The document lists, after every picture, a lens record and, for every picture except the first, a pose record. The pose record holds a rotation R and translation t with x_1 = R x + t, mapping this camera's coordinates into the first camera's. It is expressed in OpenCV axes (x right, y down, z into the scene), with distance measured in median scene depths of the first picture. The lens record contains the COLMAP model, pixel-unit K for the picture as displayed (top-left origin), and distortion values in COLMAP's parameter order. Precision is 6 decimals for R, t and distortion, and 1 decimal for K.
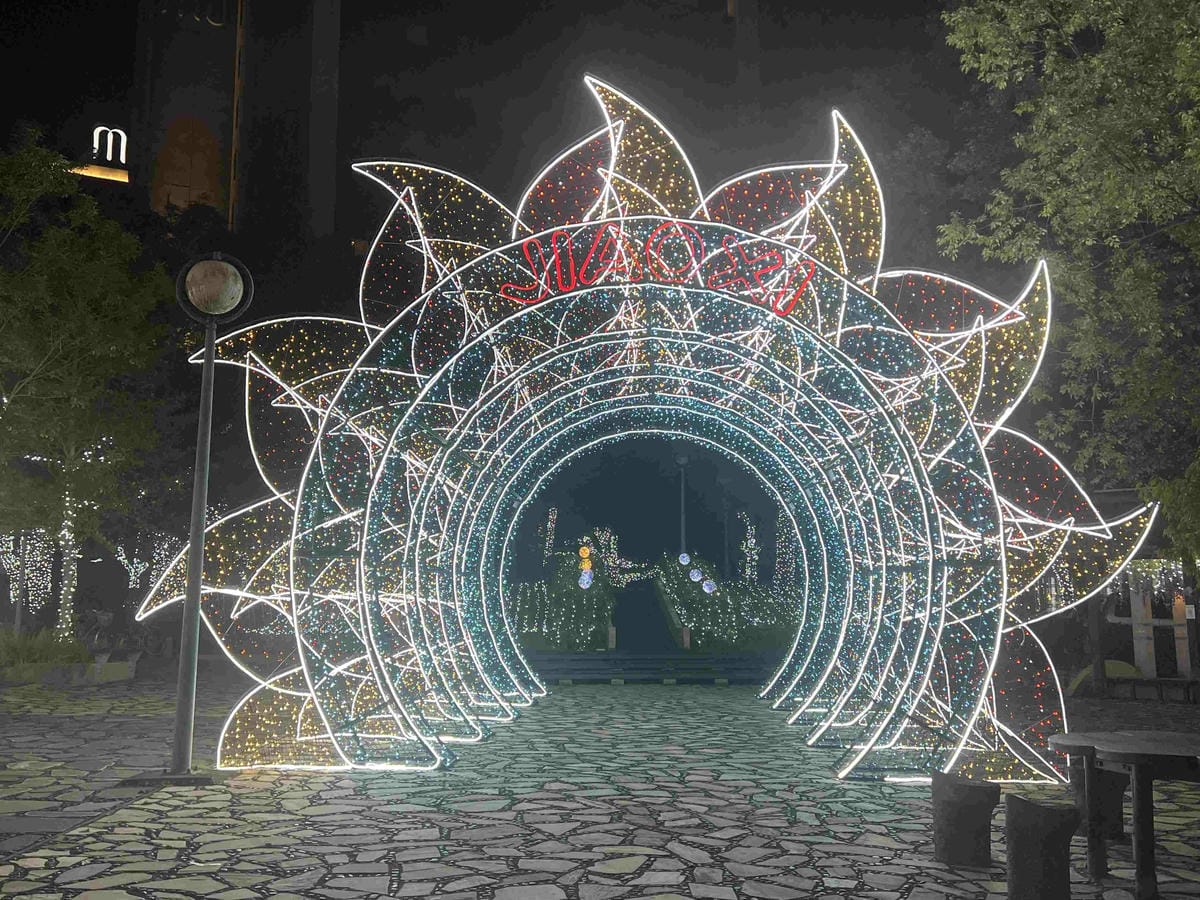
lens RADIAL K [[1186.7, 0, 600.2], [0, 1186.7, 447.0], [0, 0, 1]] dist [0.041553, 0.000000]
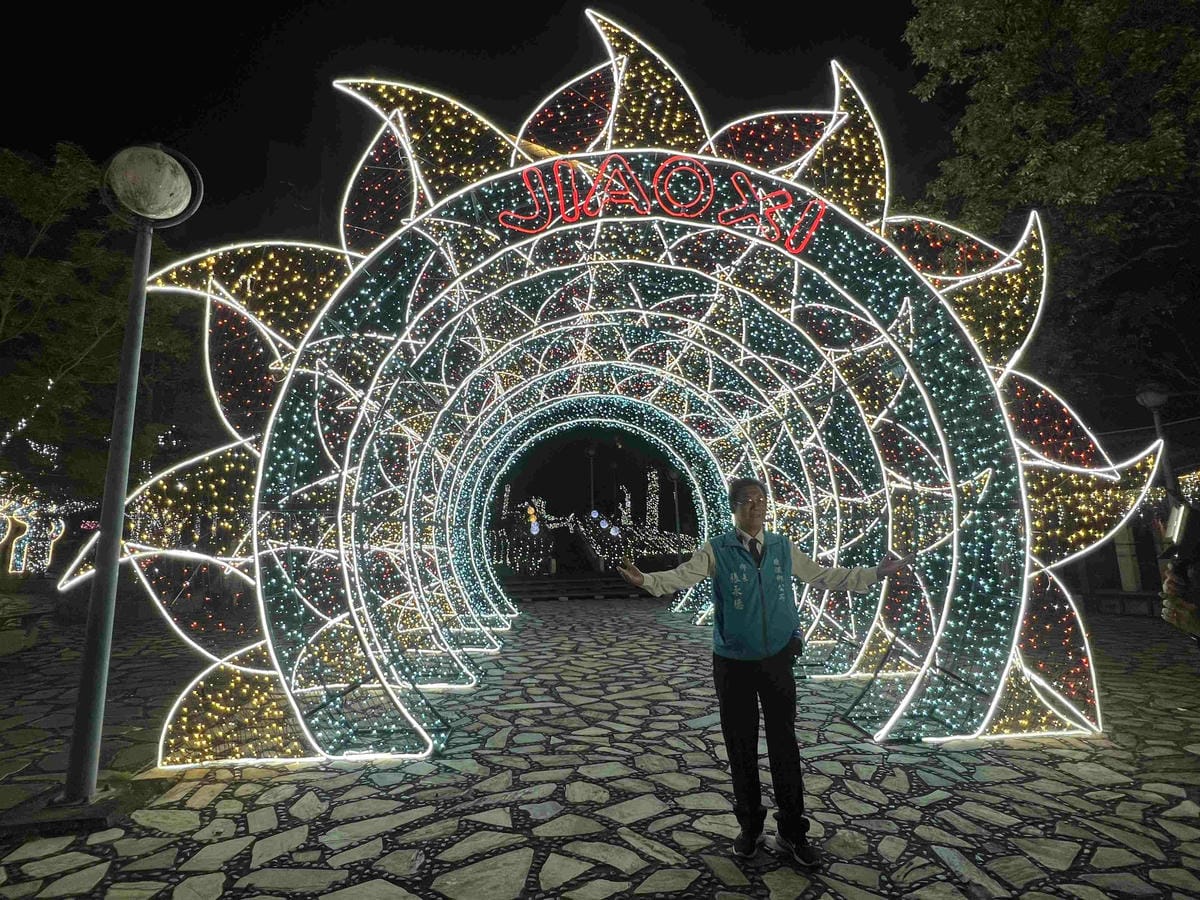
lens RADIAL K [[621.3, 0, 599.8], [0, 621.3, 452.4], [0, 0, 1]] dist [-0.007311, 0.001250]
pose [[0.992832, -0.003306, 0.119473, -0.063892], [0.004151, 0.999968, -0.006824, 0.052443], [-0.119447, 0.007271, 0.992814, 0.512492]]
